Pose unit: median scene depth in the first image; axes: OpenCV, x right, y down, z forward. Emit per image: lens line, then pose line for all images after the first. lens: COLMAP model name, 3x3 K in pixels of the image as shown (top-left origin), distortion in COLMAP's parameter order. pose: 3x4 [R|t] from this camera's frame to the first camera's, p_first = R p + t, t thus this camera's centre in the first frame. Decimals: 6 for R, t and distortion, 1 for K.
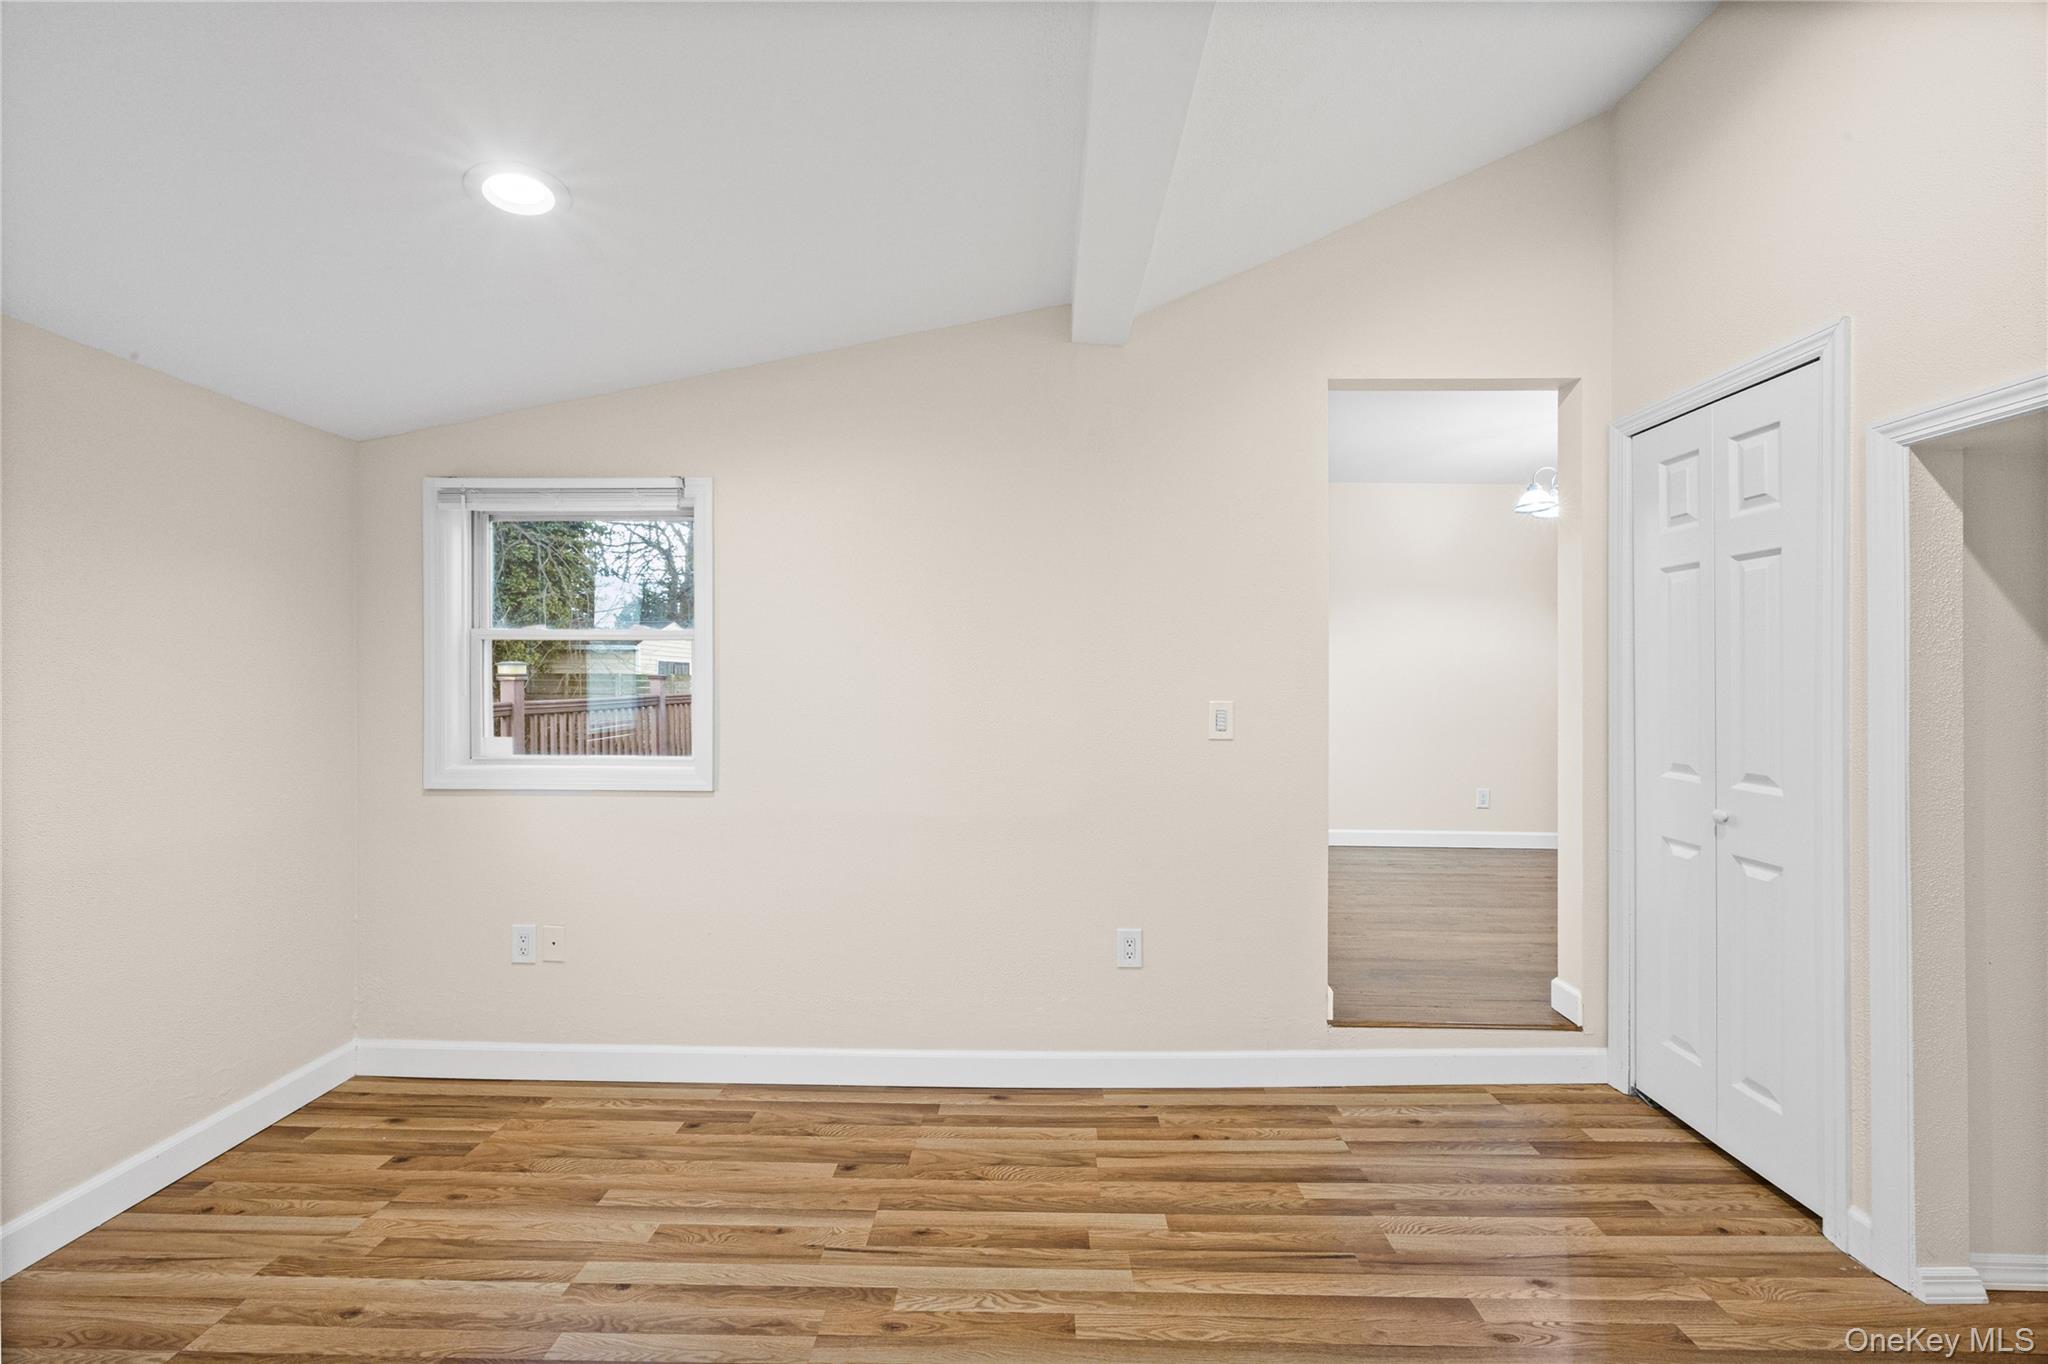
lens RADIAL K [[798.4, 0, 1019.9], [0, 798.4, 678.1], [0, 0, 1]] dist [-0.000439, -0.000015]
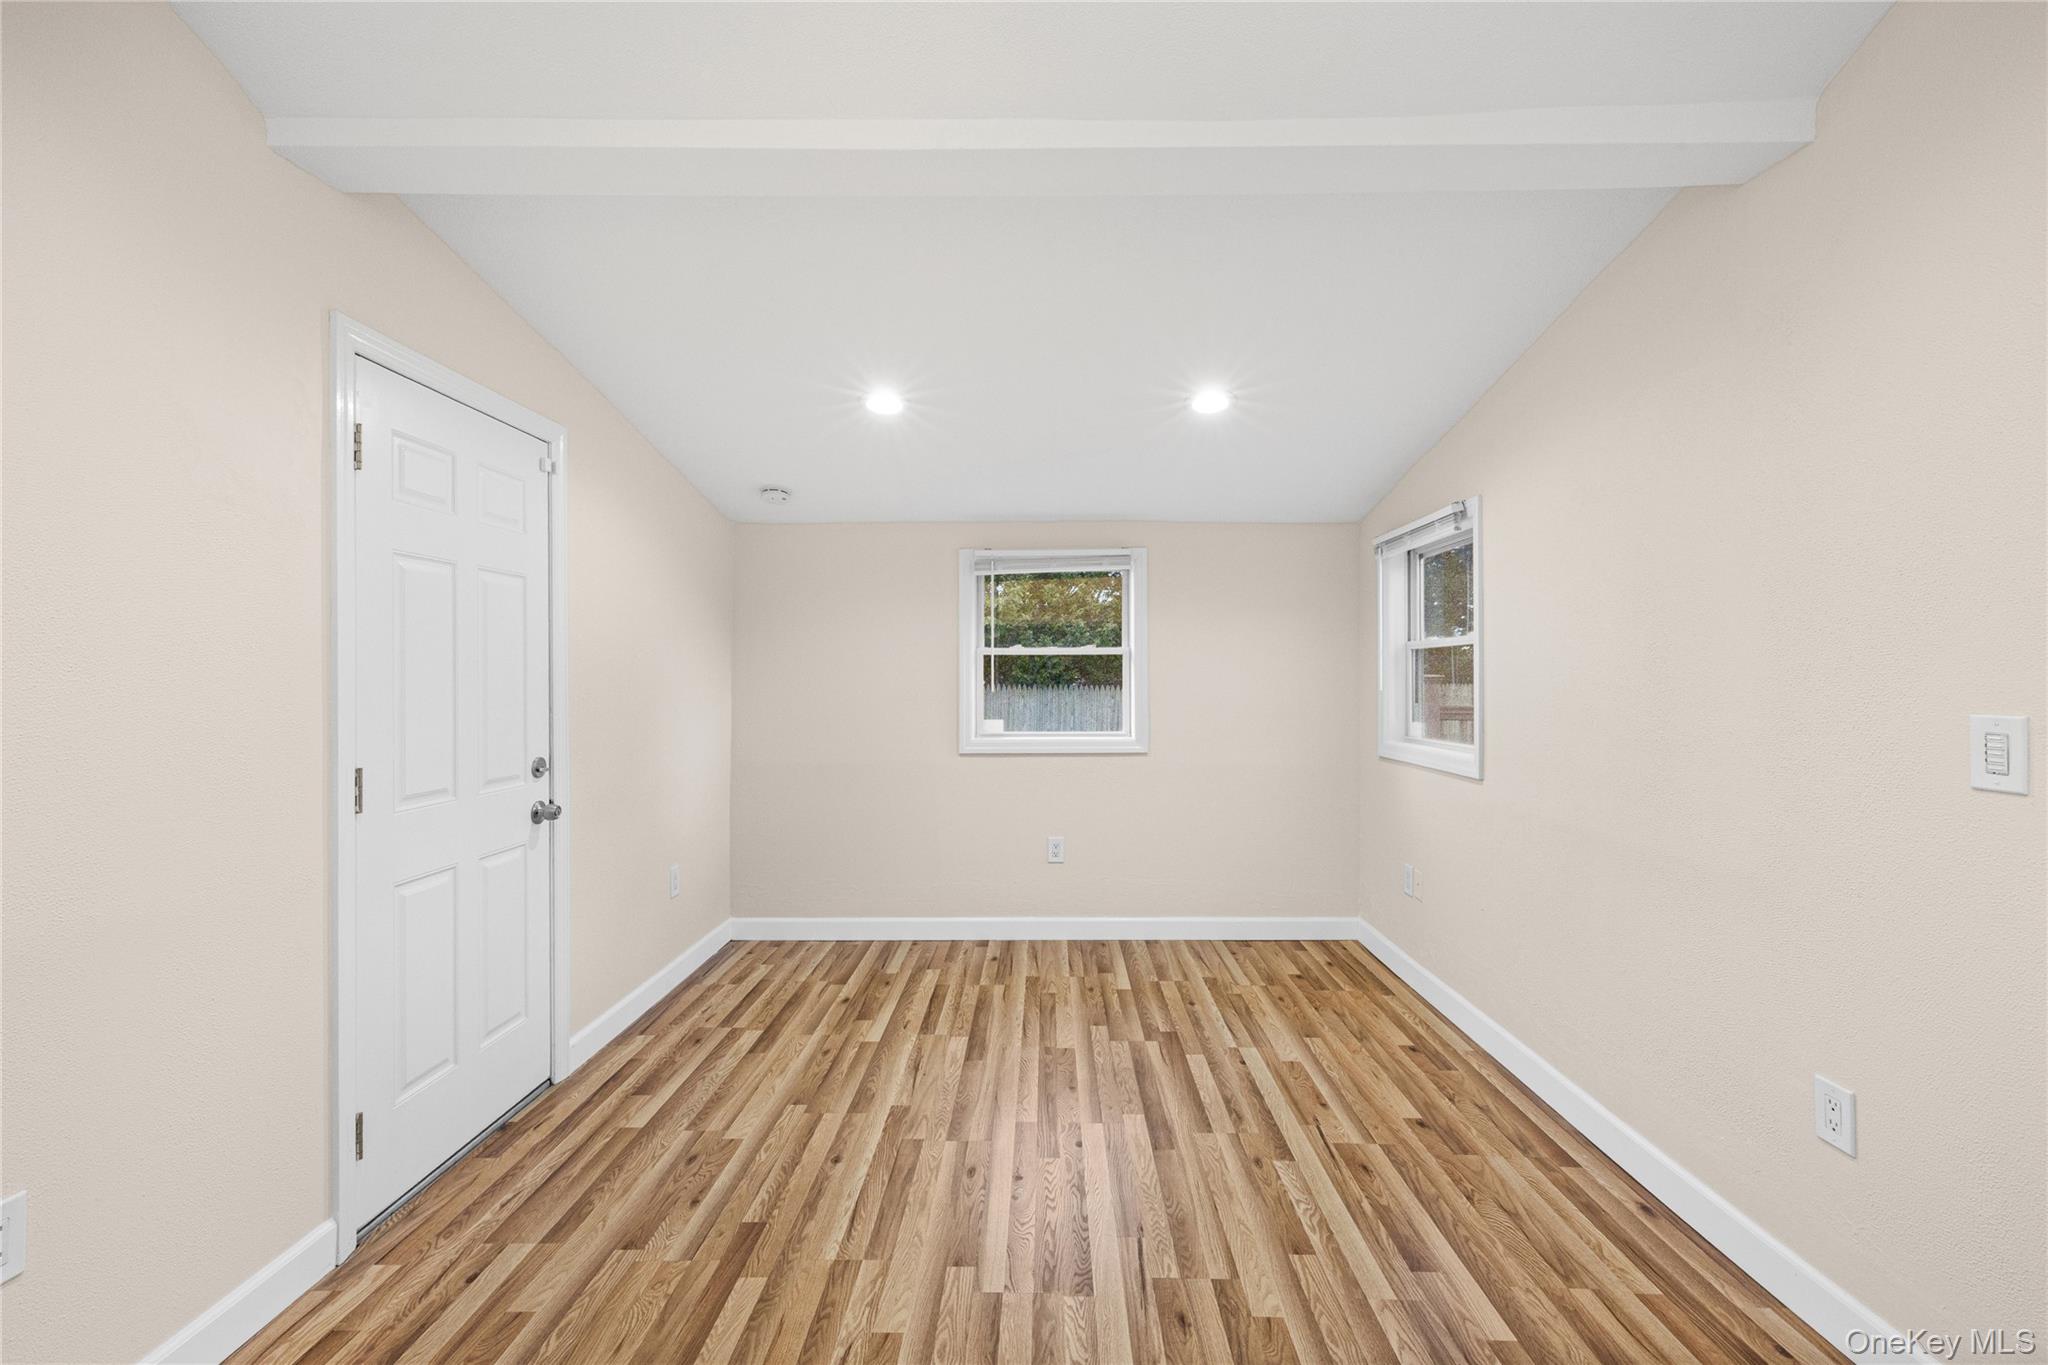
lens RADIAL K [[839.7, 0, 1030.2], [0, 839.7, 653.8], [0, 0, 1]] dist [0.001877, -0.000034]
pose [[-0.001874, -0.033822, -0.999426, 0.949646], [0.008578, 0.999391, -0.033837, 0.003281], [0.999961, -0.008636, -0.001583, 0.465139]]
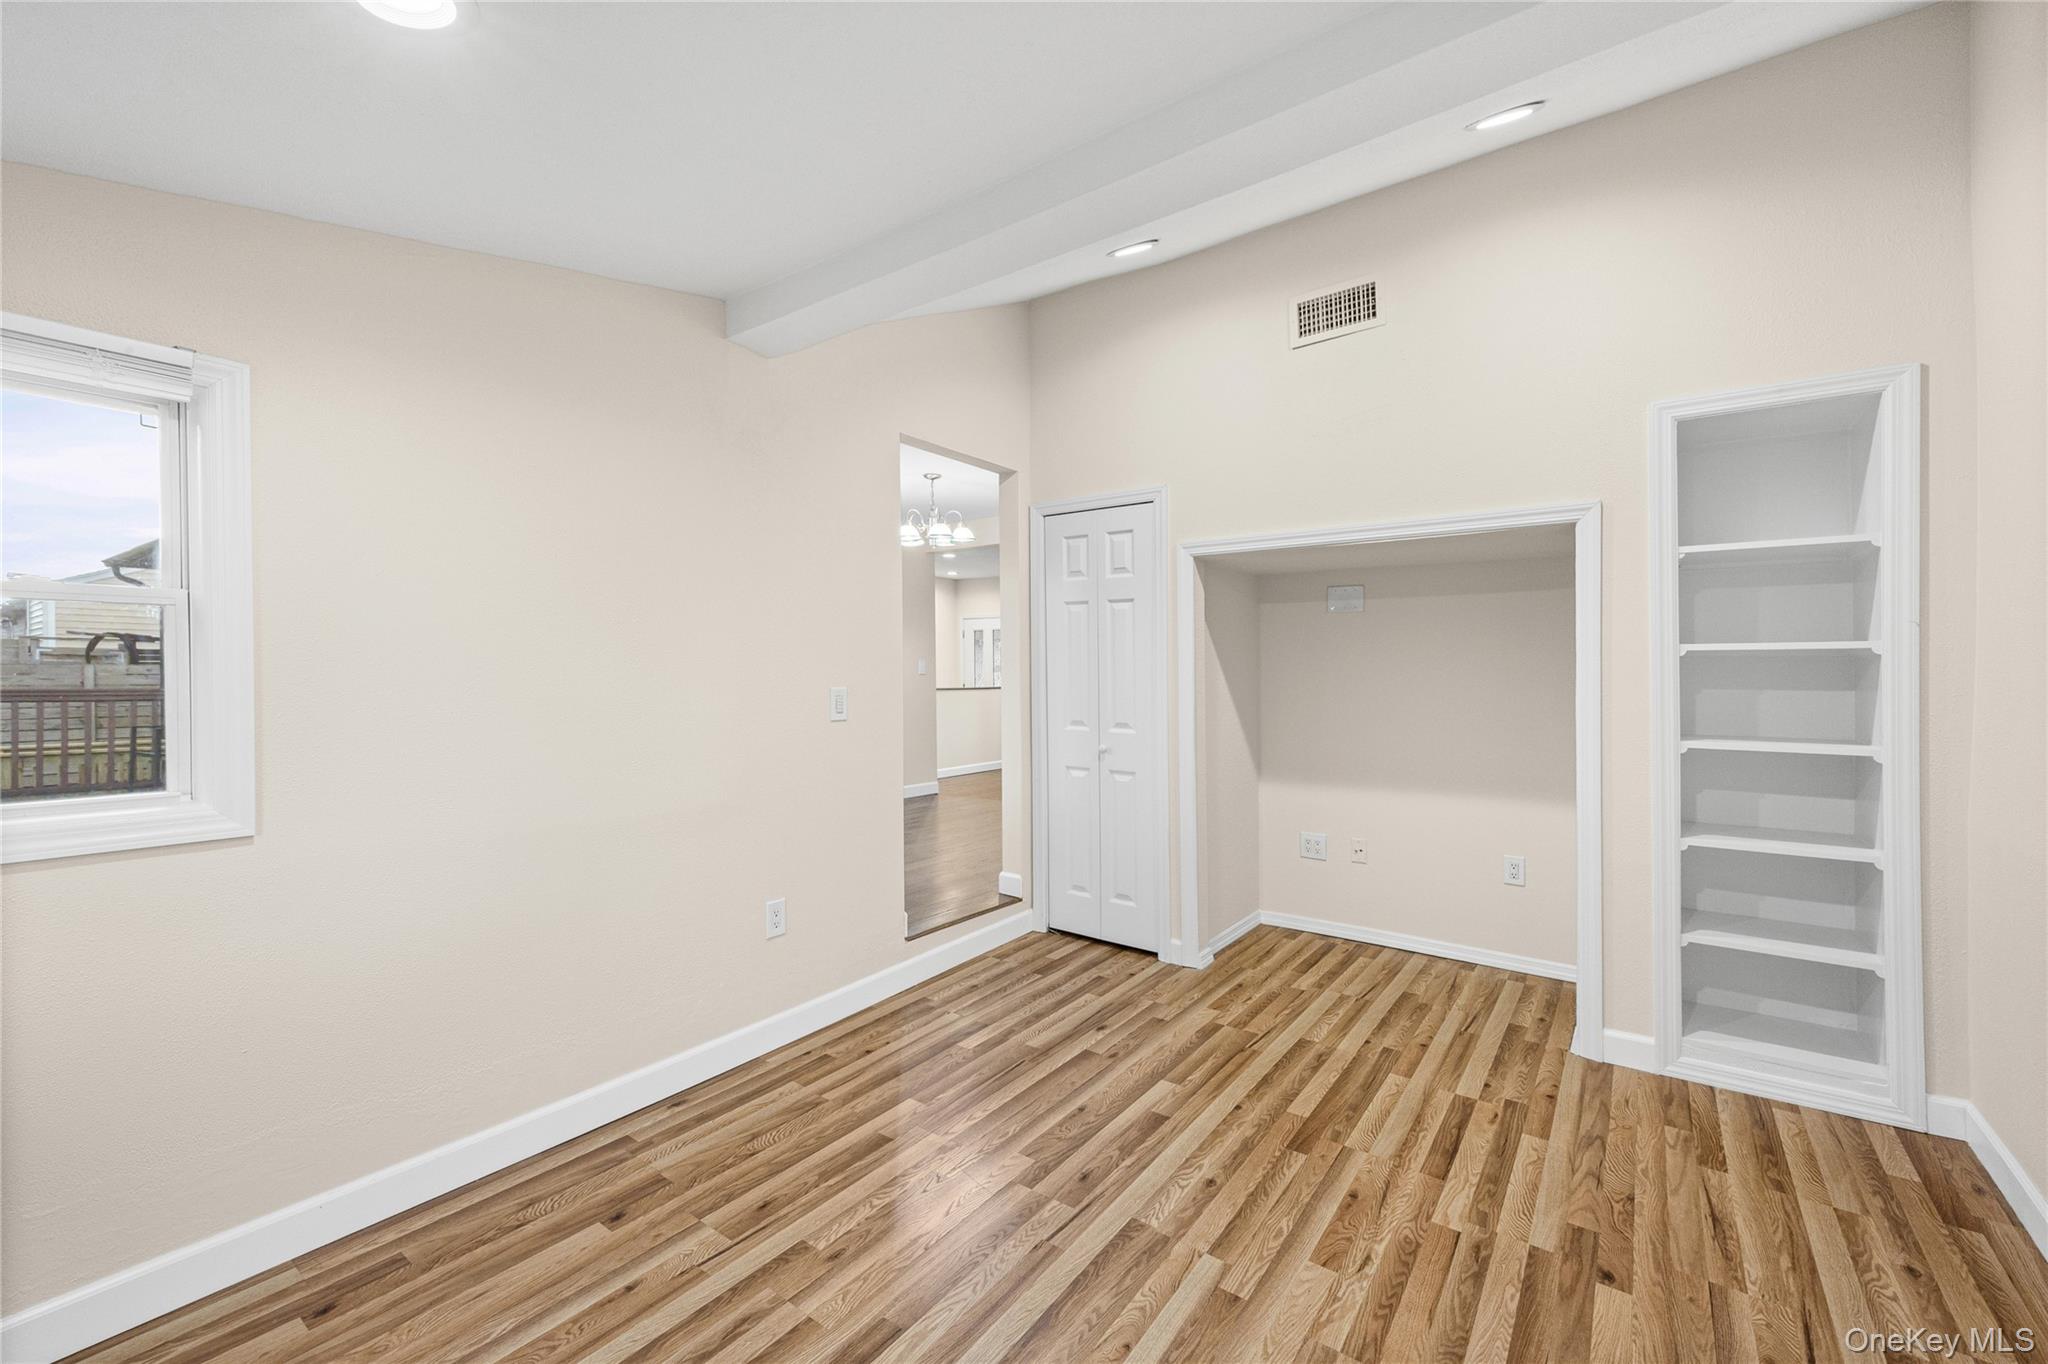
lens RADIAL K [[839.7, 0, 1030.2], [0, 839.7, 653.3], [0, 0, 1]] dist [0.001877, -0.000034]
pose [[0.574518, 0.016667, 0.818322, -0.719735], [-0.004396, 0.999841, -0.017278, -0.002230], [-0.818480, 0.006329, 0.574500, 0.077518]]
